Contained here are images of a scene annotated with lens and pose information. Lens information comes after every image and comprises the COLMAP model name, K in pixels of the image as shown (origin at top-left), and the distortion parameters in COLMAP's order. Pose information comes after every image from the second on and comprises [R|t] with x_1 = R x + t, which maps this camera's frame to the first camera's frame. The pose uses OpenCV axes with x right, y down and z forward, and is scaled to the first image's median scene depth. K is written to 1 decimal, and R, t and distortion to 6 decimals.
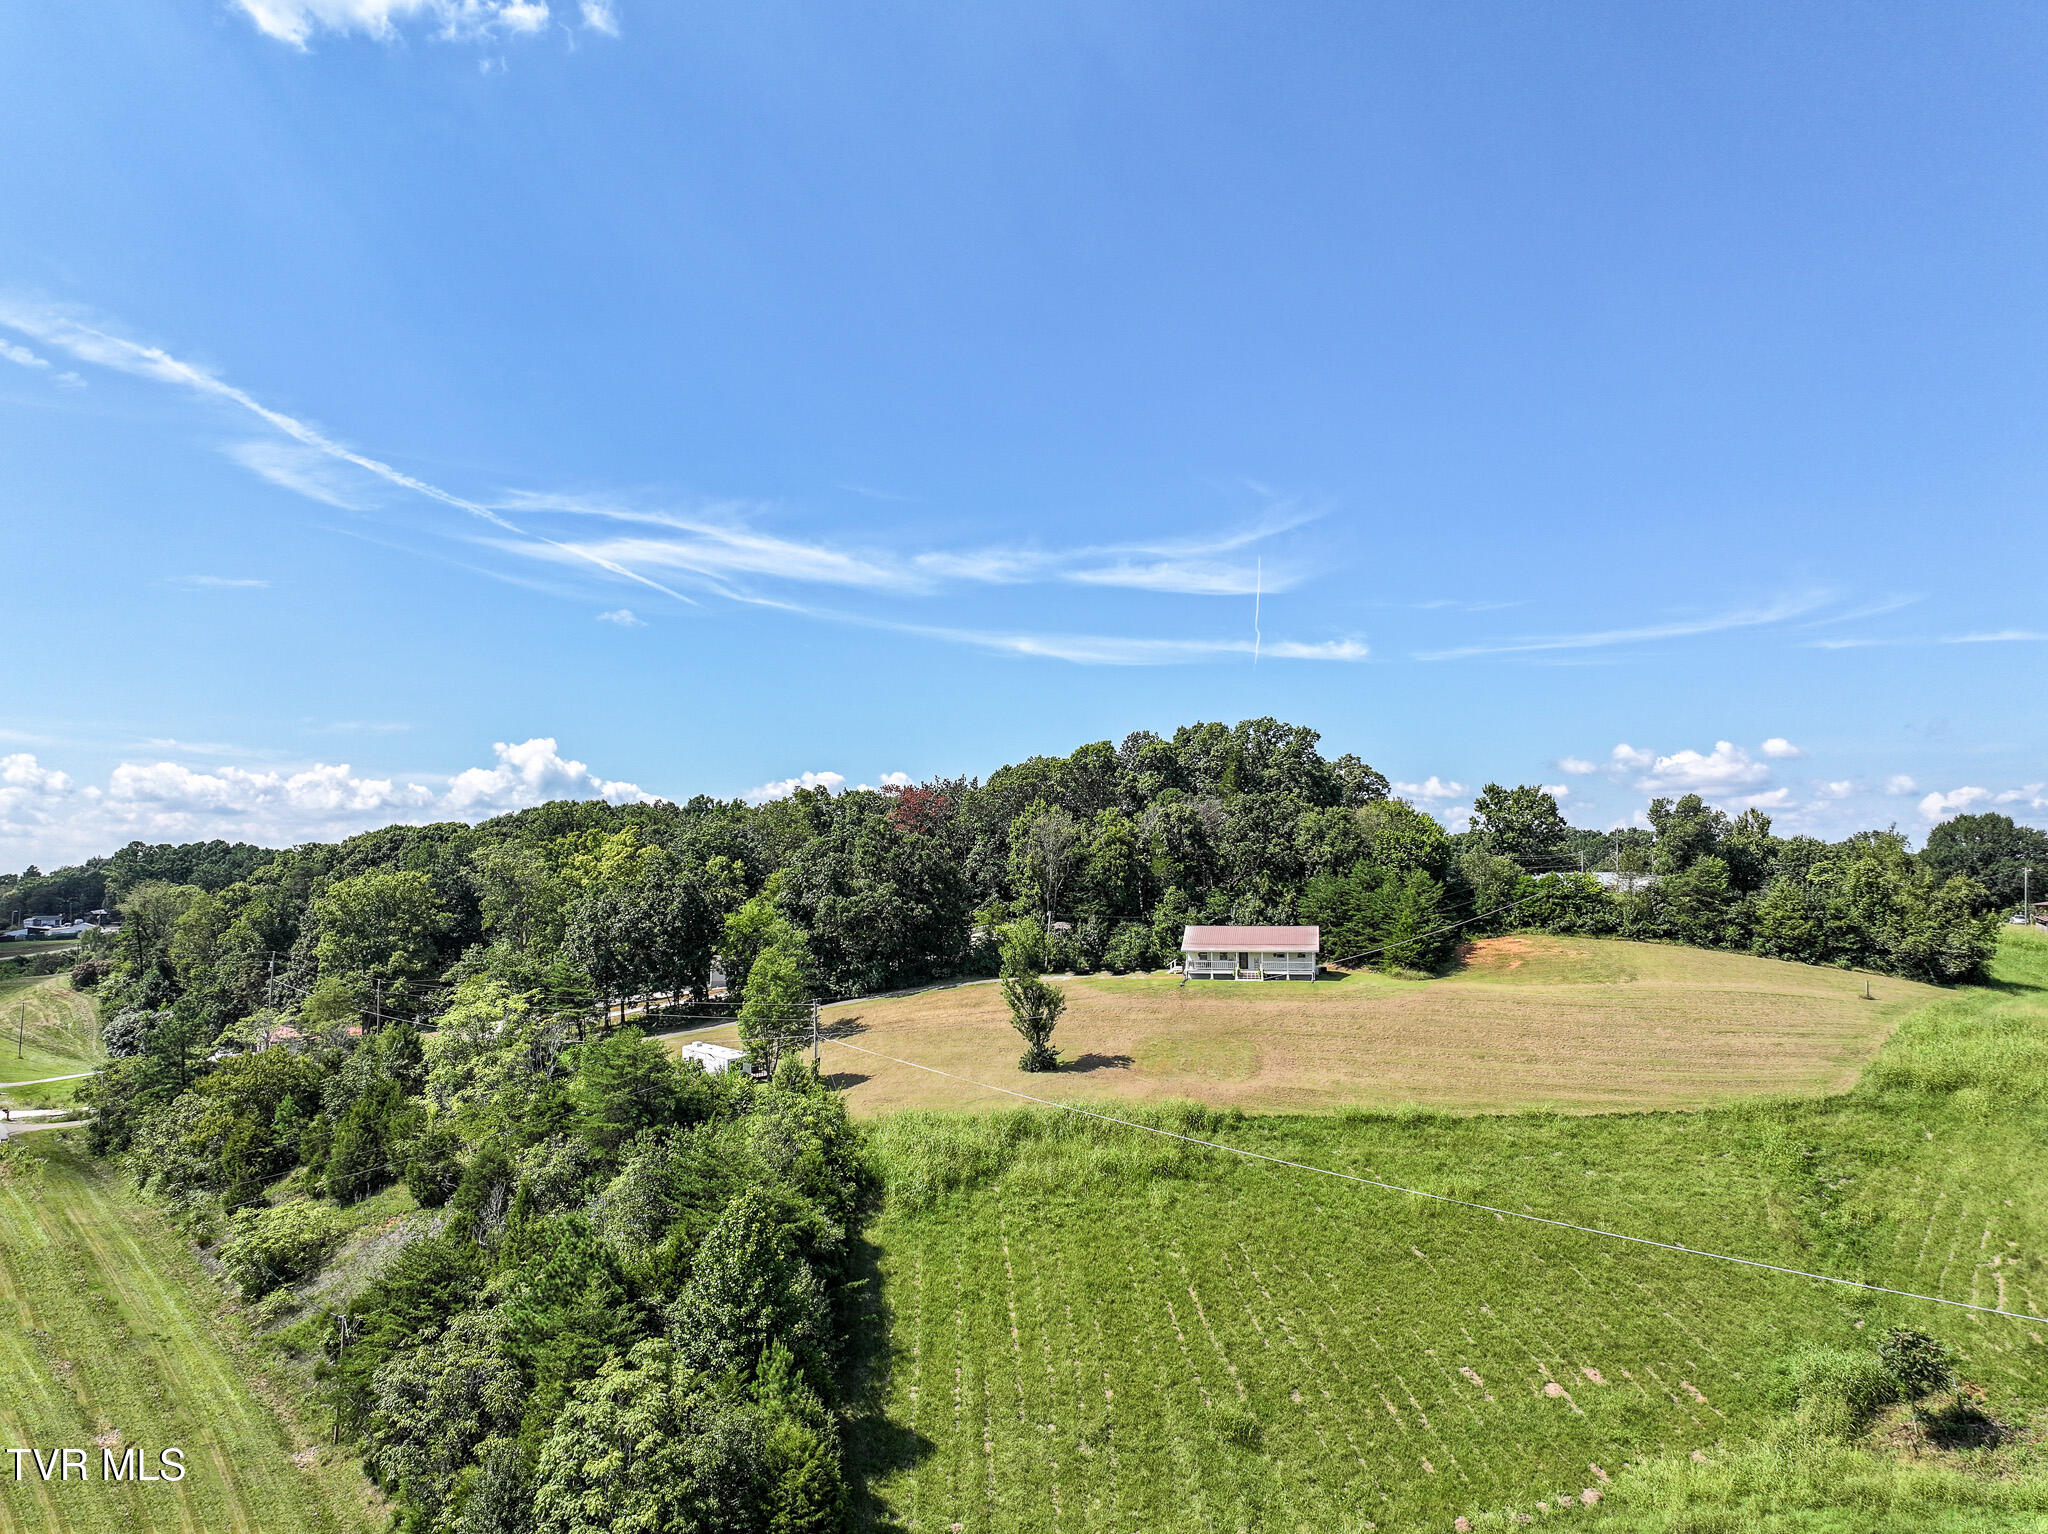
lens RADIAL K [[1441.4, 0, 1024.0], [0, 1441.4, 767.0], [0, 0, 1]] dist [-0.007379, 0.023122]
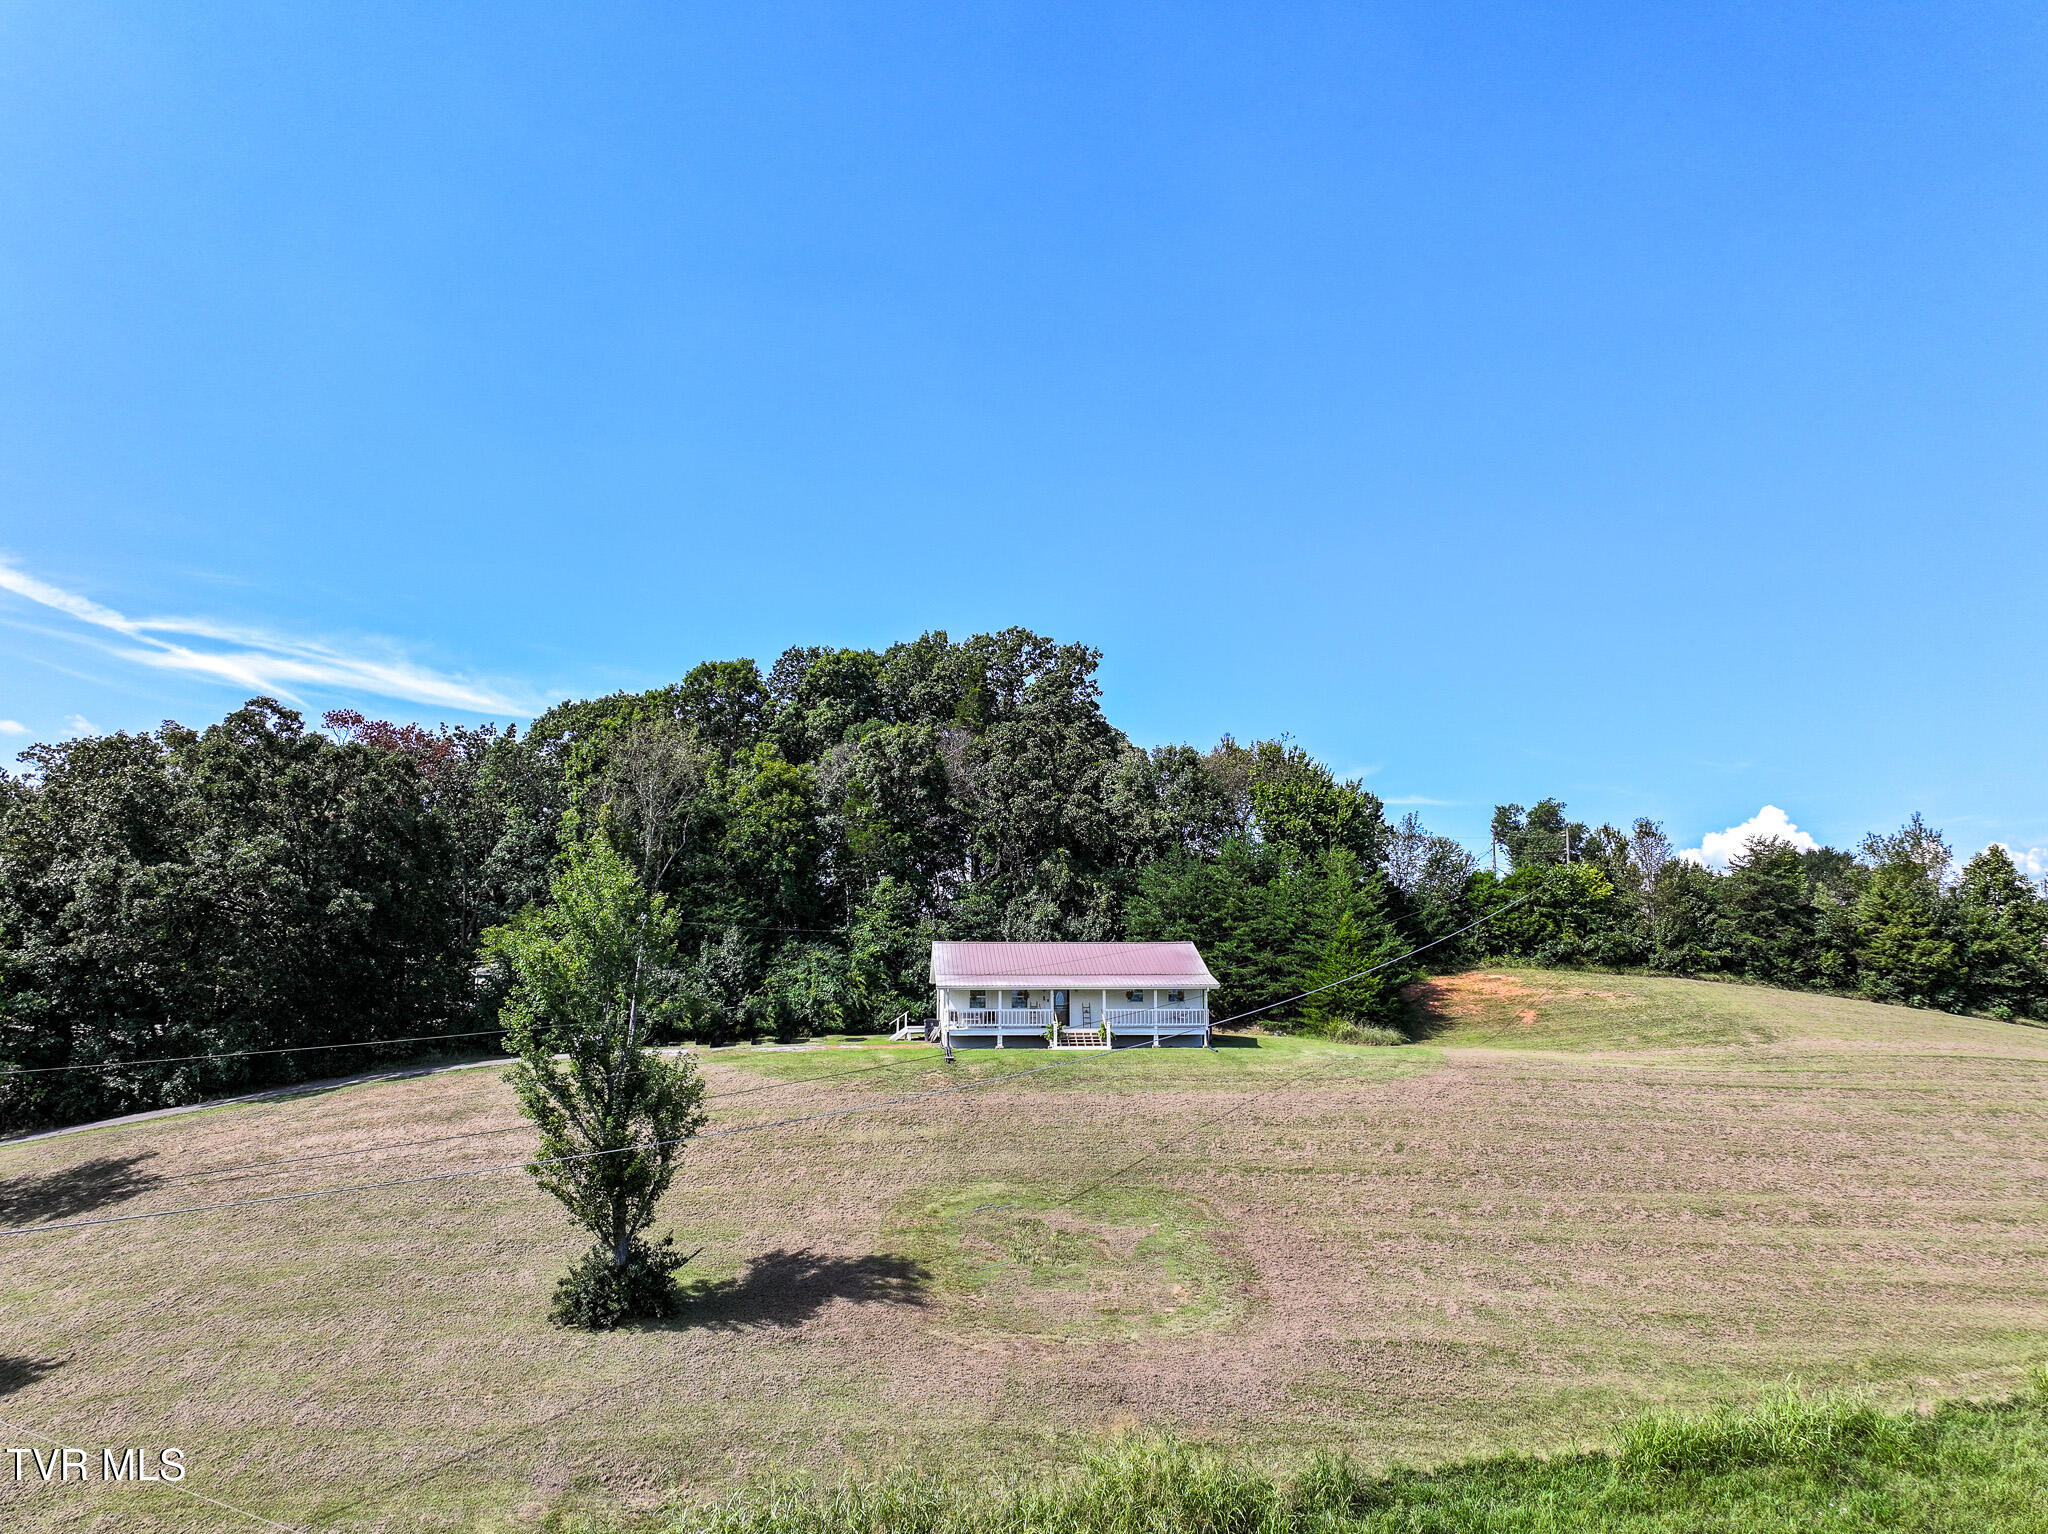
lens RADIAL K [[1434.3, 0, 1024.0], [0, 1434.3, 767.0], [0, 0, 1]] dist [0.002038, 0.005529]
pose [[0.957704, 0.044624, 0.284275, 0.000766], [-0.024432, 0.996945, -0.074184, 0.086261], [-0.286717, 0.064101, 0.955868, 0.519639]]
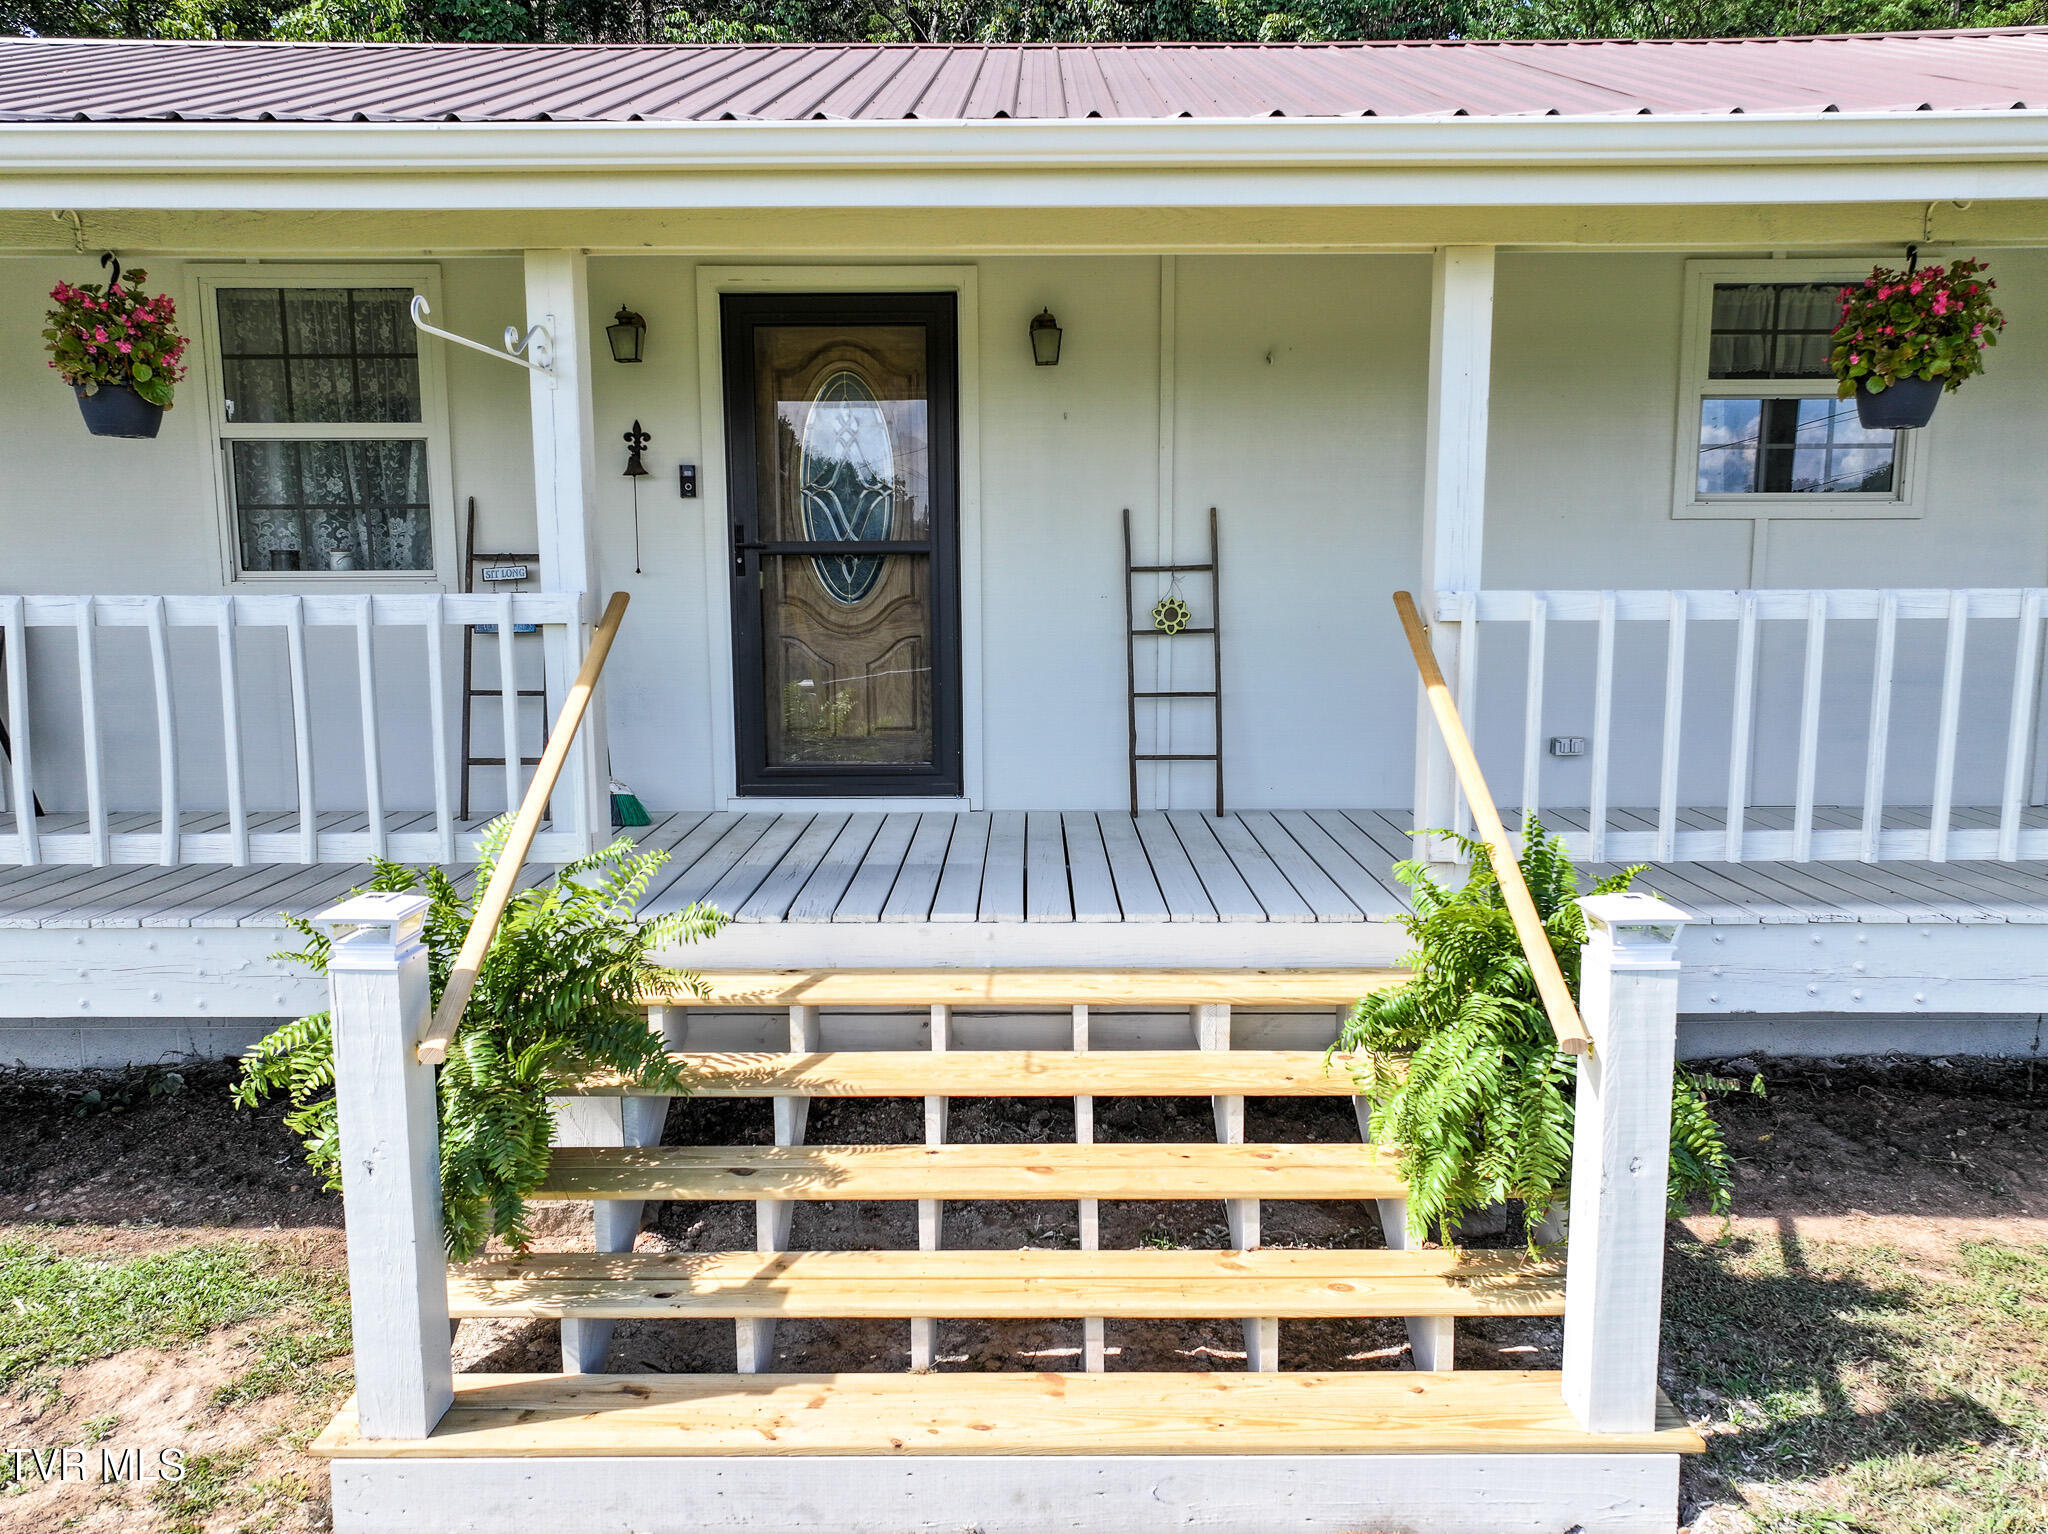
lens RADIAL K [[1434.3, 0, 1024.0], [0, 1434.3, 767.0], [0, 0, 1]] dist [0.002038, 0.005529]
pose [[0.981305, -0.028420, 0.190351, 0.143931], [-0.014681, 0.975103, 0.221267, 0.125583], [-0.191900, -0.219925, 0.956456, 0.924984]]
